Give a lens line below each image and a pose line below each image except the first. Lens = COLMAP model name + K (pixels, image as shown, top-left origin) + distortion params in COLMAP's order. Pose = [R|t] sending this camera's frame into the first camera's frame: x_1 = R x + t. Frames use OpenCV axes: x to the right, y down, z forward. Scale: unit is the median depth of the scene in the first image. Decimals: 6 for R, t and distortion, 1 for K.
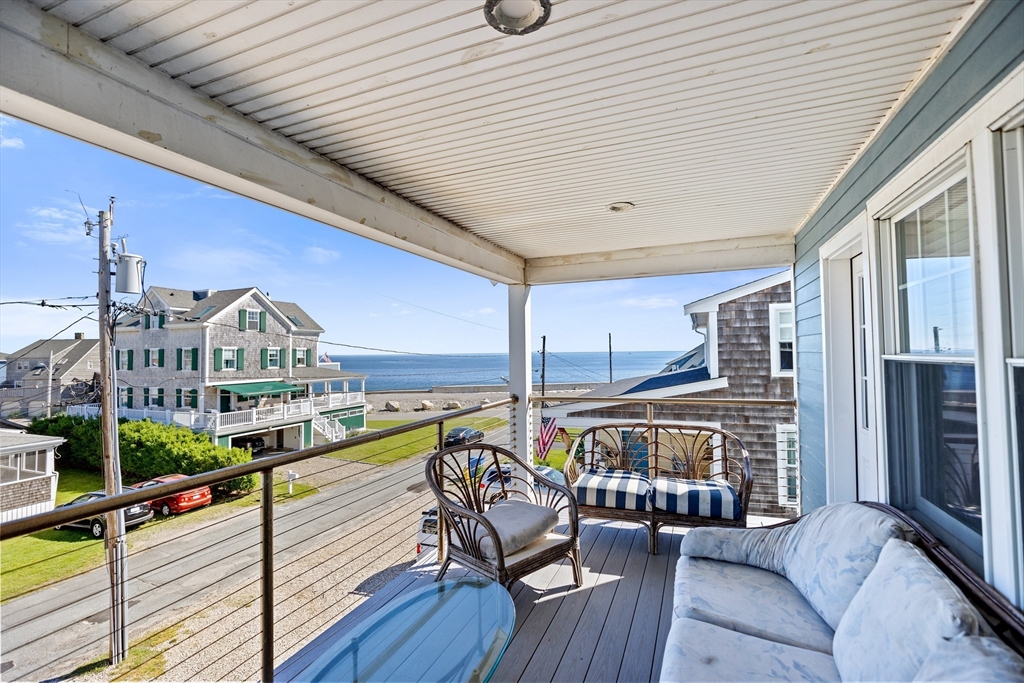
lens RADIAL K [[461.3, 0, 511.3], [0, 461.3, 338.5], [0, 0, 1]] dist [-0.003364, 0.001854]
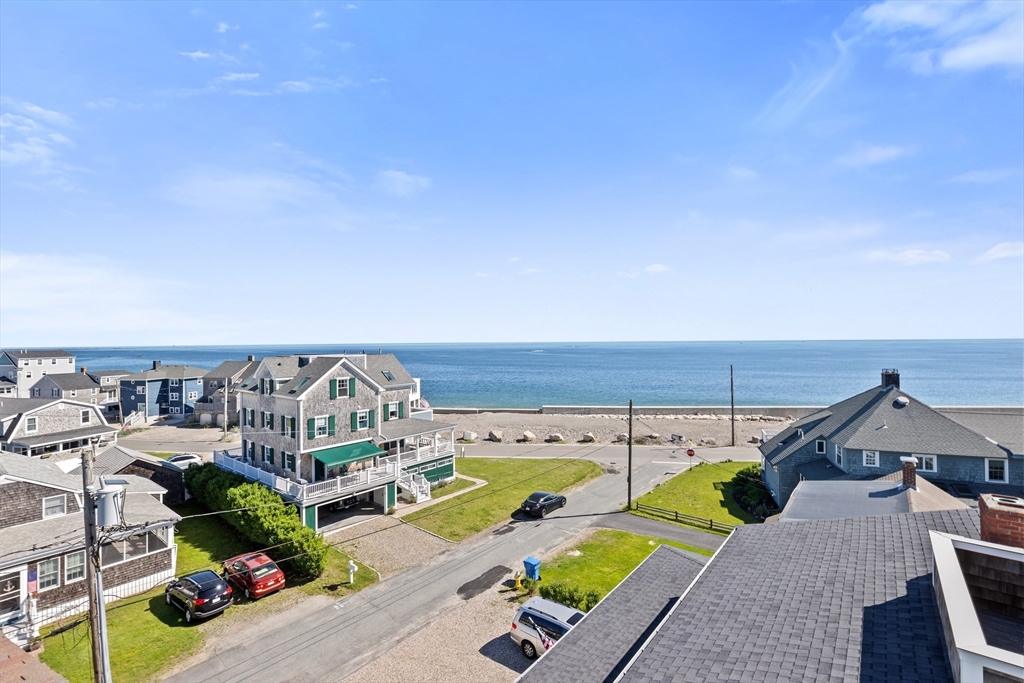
lens RADIAL K [[461.3, 0, 511.3], [0, 461.3, 340.2], [0, 0, 1]] dist [-0.003364, 0.001854]
pose [[0.956462, 0.008577, -0.291730, 0.132519], [0.003790, 0.999119, 0.041803, -0.199142], [0.291832, -0.041088, 0.955587, 0.092257]]
